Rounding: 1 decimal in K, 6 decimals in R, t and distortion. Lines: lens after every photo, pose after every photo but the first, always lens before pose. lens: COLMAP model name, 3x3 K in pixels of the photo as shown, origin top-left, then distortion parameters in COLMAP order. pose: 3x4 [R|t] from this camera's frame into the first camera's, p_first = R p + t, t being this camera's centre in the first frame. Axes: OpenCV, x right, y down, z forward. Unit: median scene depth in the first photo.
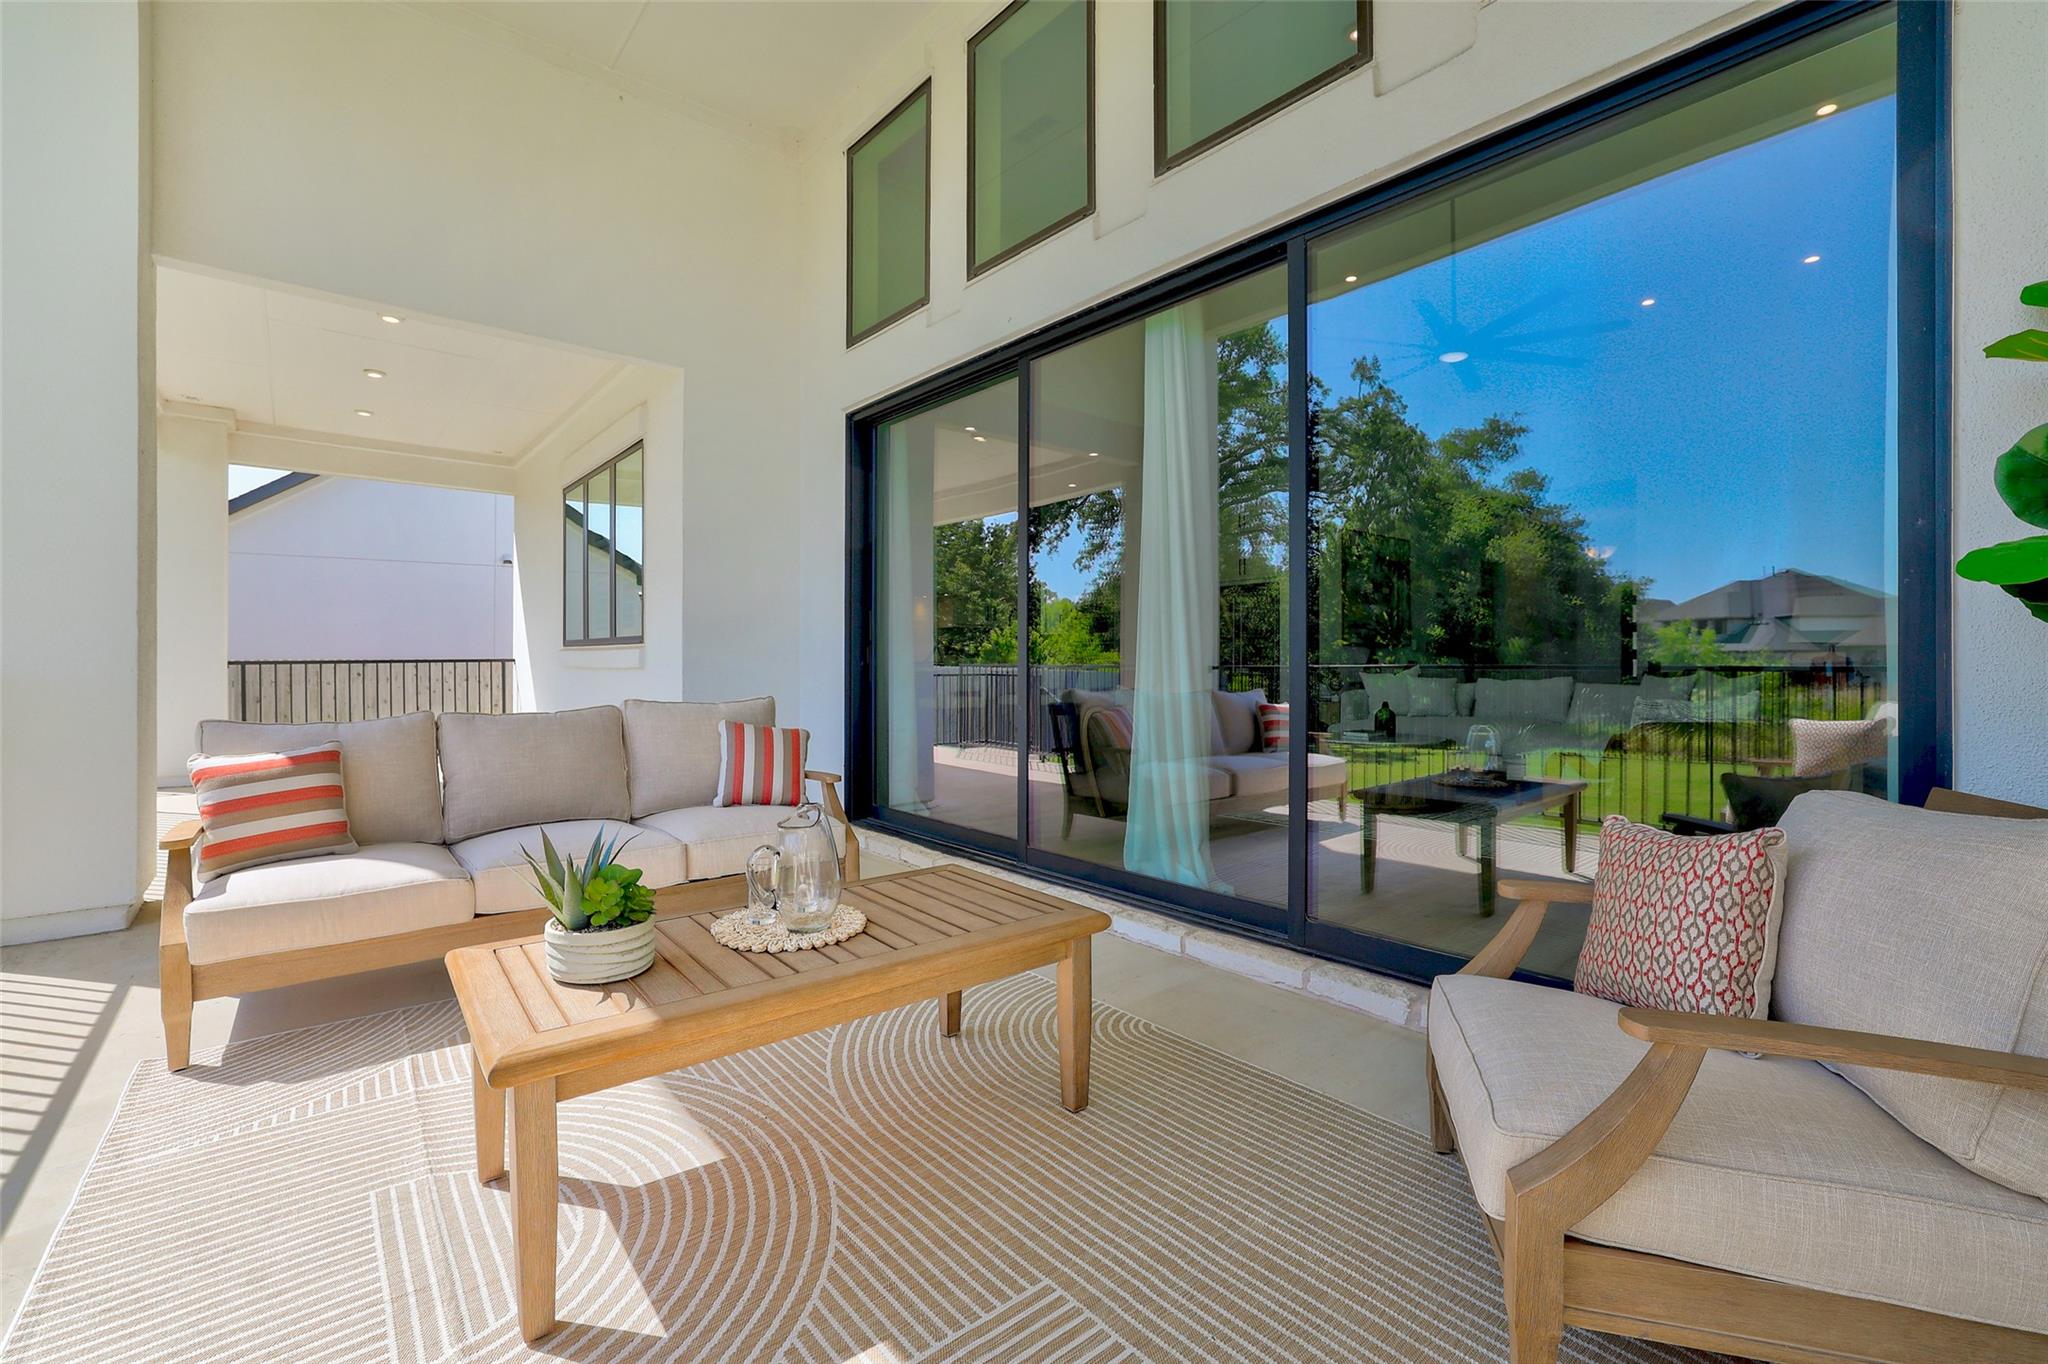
lens RADIAL K [[896.9, 0, 1021.0], [0, 896.9, 669.8], [0, 0, 1]] dist [-0.003863, -0.000216]
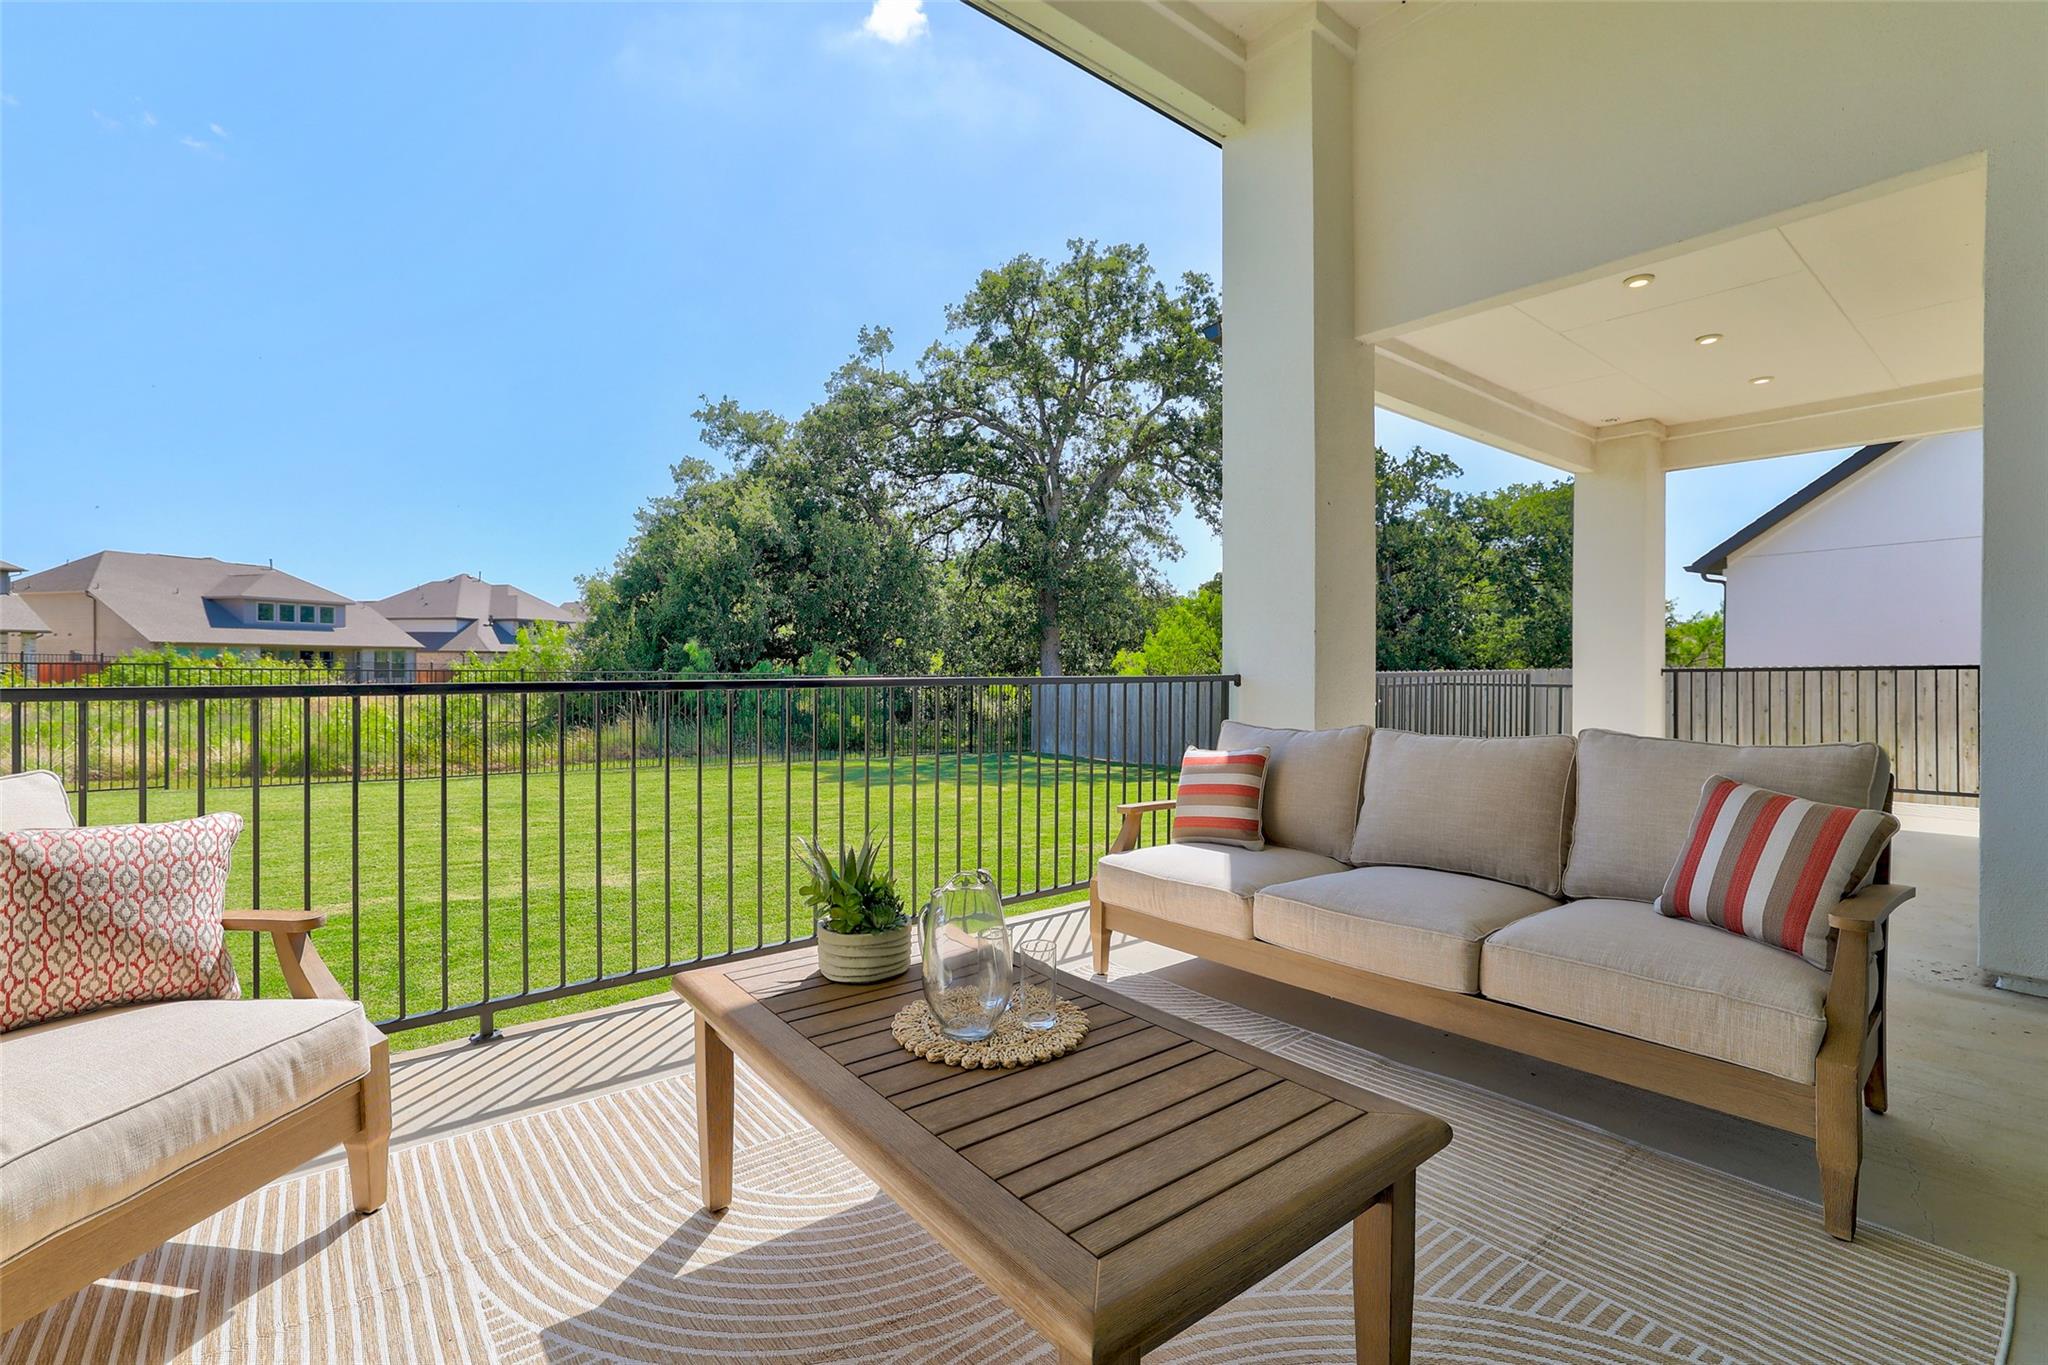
lens RADIAL K [[896.9, 0, 1007.6], [0, 896.9, 683.7], [0, 0, 1]] dist [-0.003863, -0.000216]
pose [[-0.027301, 0.013215, -0.999540, 0.489350], [-0.001591, 0.999911, 0.013264, -0.017682], [0.999626, 0.001953, -0.027278, 0.984392]]
